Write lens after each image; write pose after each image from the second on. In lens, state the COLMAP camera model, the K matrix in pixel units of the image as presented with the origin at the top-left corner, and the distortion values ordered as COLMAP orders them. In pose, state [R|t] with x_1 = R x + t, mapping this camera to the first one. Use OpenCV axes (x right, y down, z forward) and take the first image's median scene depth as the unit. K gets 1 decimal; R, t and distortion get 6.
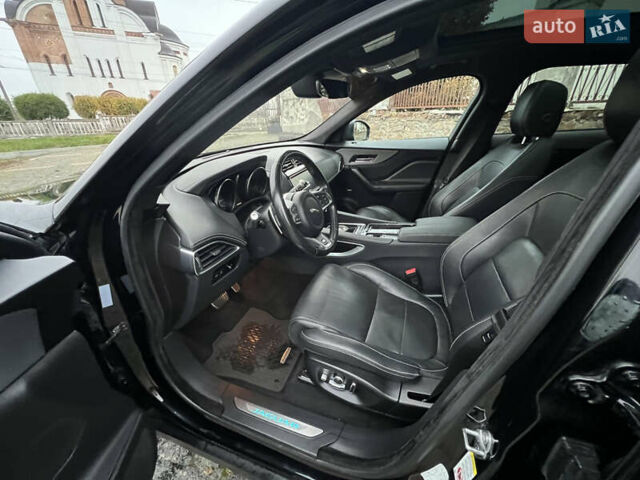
lens RADIAL K [[255.7, 0, 320.0], [0, 255.7, 240.0], [0, 0, 1]] dist [-0.001180, -0.000421]
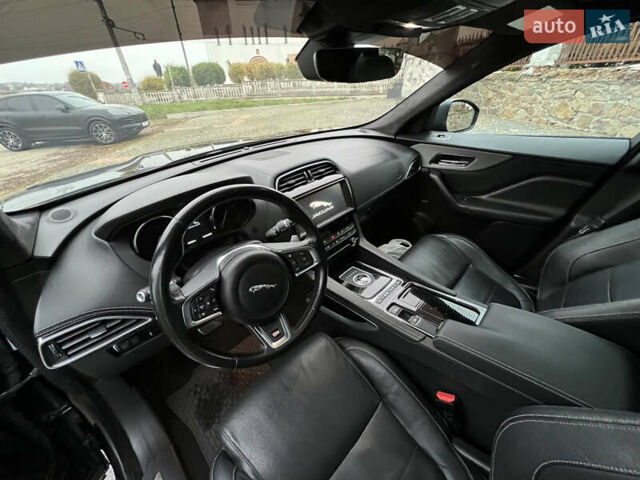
lens RADIAL K [[255.7, 0, 320.0], [0, 255.7, 240.0], [0, 0, 1]] dist [-0.001180, -0.000421]
pose [[0.909128, 0.204727, -0.362731, 0.139621], [-0.161230, 0.975948, 0.146732, -0.156529], [0.384046, -0.074915, 0.920270, 0.232148]]
